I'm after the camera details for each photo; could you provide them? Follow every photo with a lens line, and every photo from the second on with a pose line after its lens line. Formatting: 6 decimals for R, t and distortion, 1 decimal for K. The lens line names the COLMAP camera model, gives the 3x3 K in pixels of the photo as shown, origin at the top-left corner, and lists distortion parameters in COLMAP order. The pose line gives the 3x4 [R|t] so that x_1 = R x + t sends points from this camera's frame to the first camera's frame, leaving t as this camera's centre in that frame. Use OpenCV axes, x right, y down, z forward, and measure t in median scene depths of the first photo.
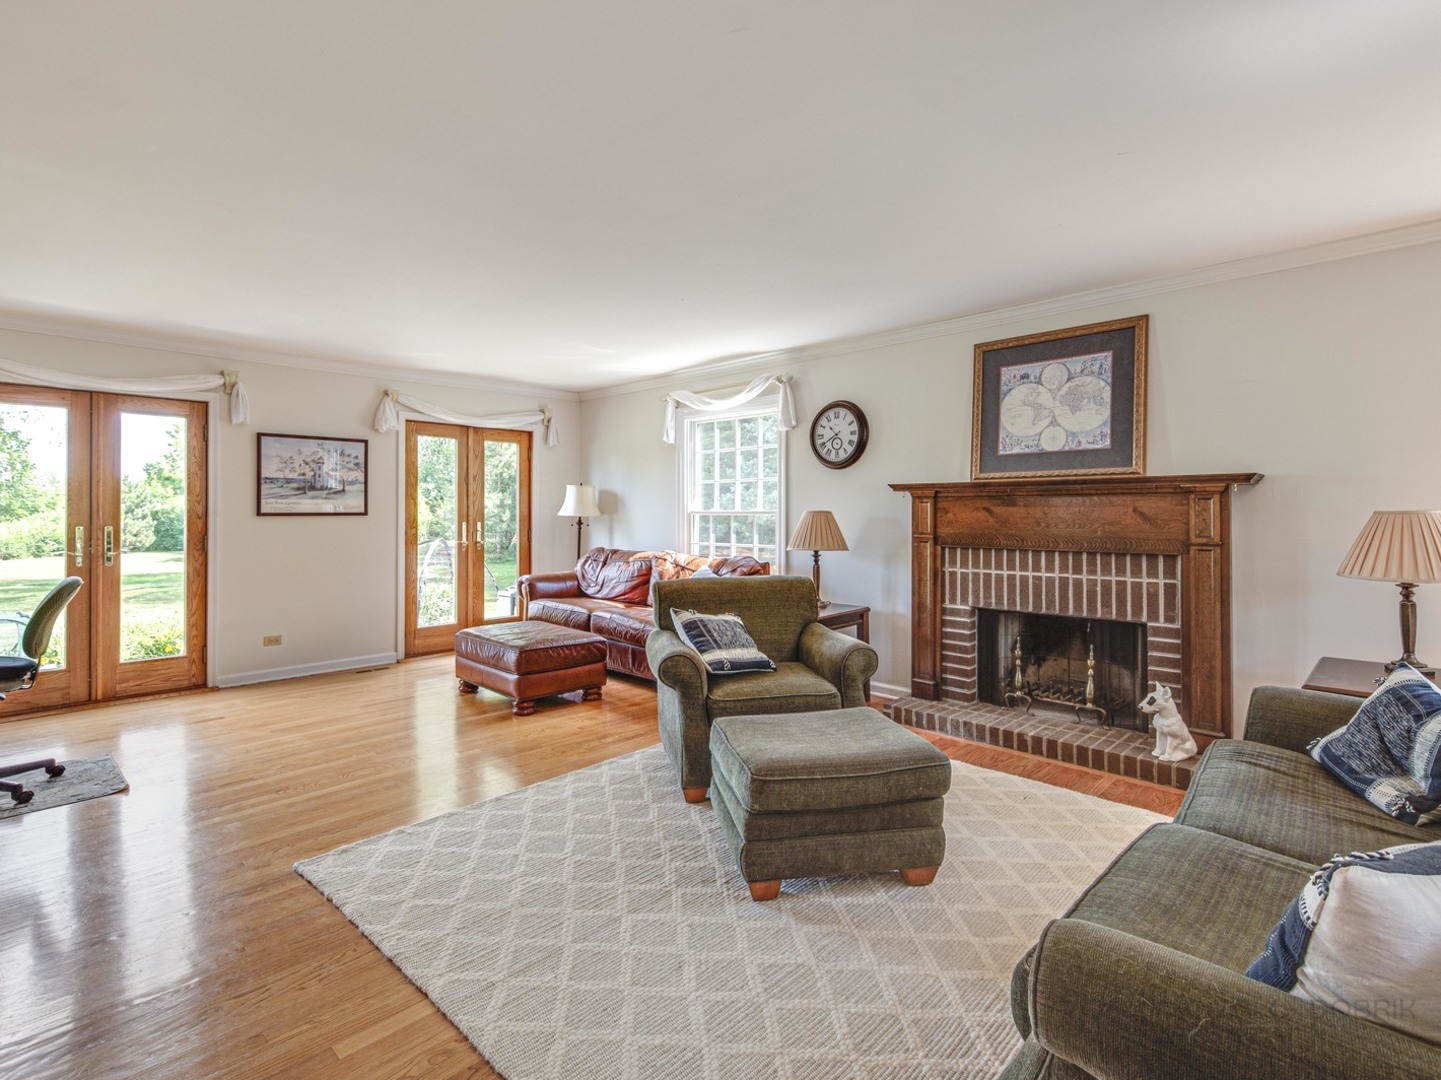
lens RADIAL K [[610.8, 0, 722.4], [0, 610.8, 505.4], [0, 0, 1]] dist [-0.001669, 0.000200]
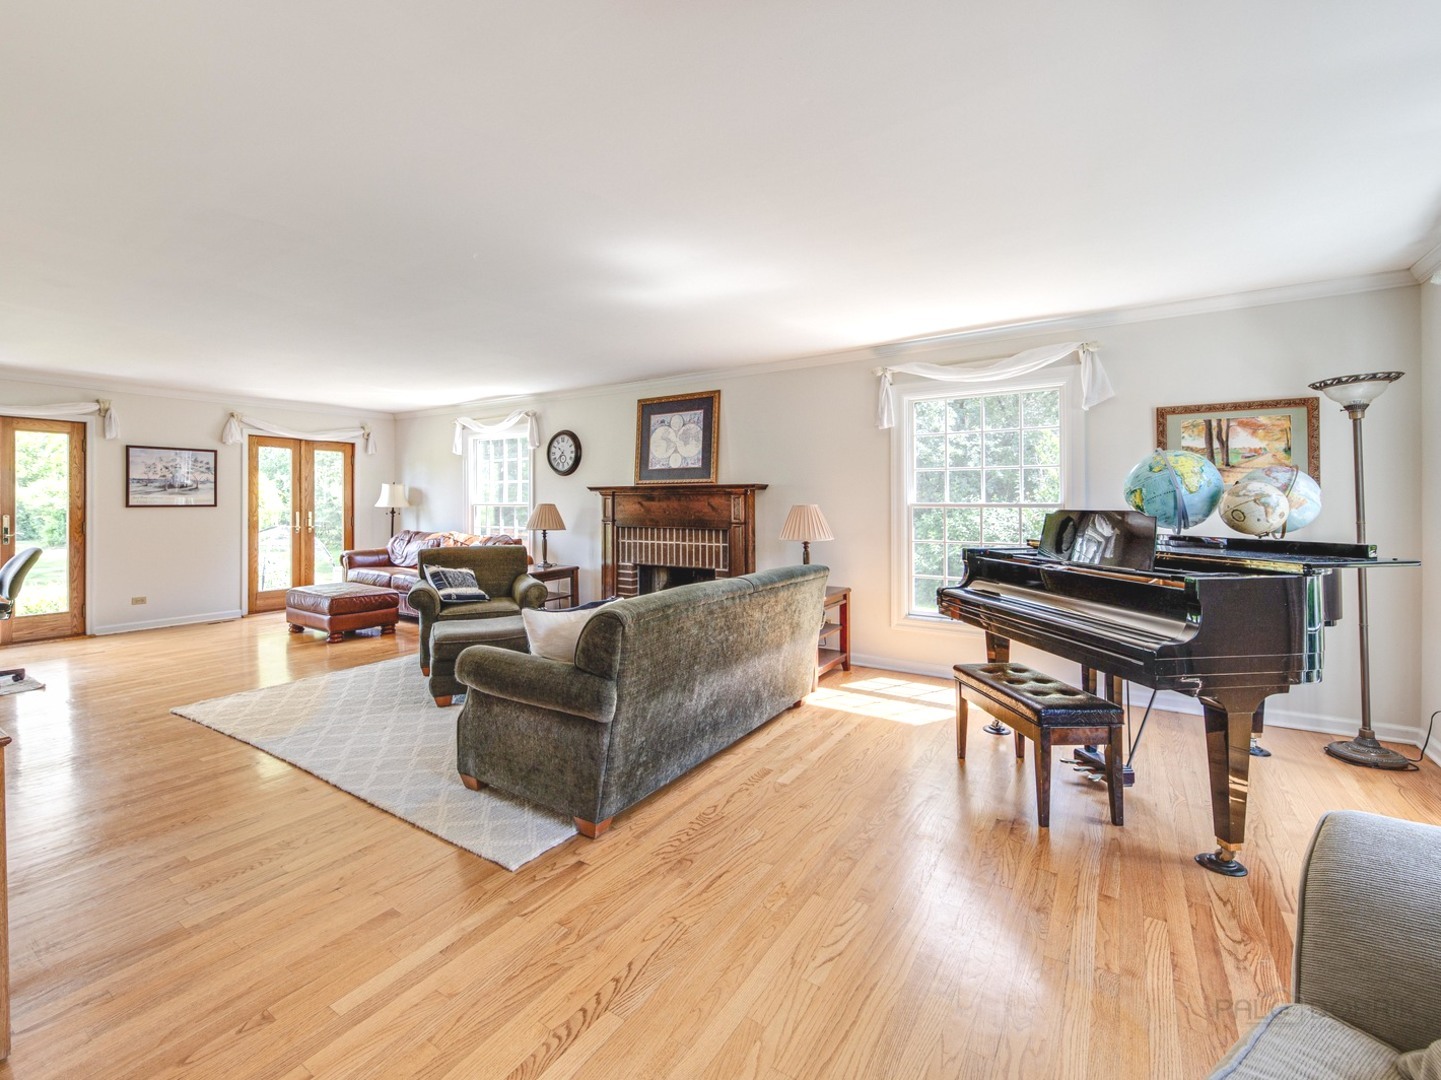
lens RADIAL K [[550.7, 0, 662.3], [0, 550.7, 499.8], [0, 0, 1]] dist [-0.008383, -0.000363]
pose [[0.988011, 0.001204, 0.154380, 0.231670], [-0.002128, 0.999981, 0.005824, -0.009507], [-0.154370, -0.006082, 0.987994, -0.393757]]
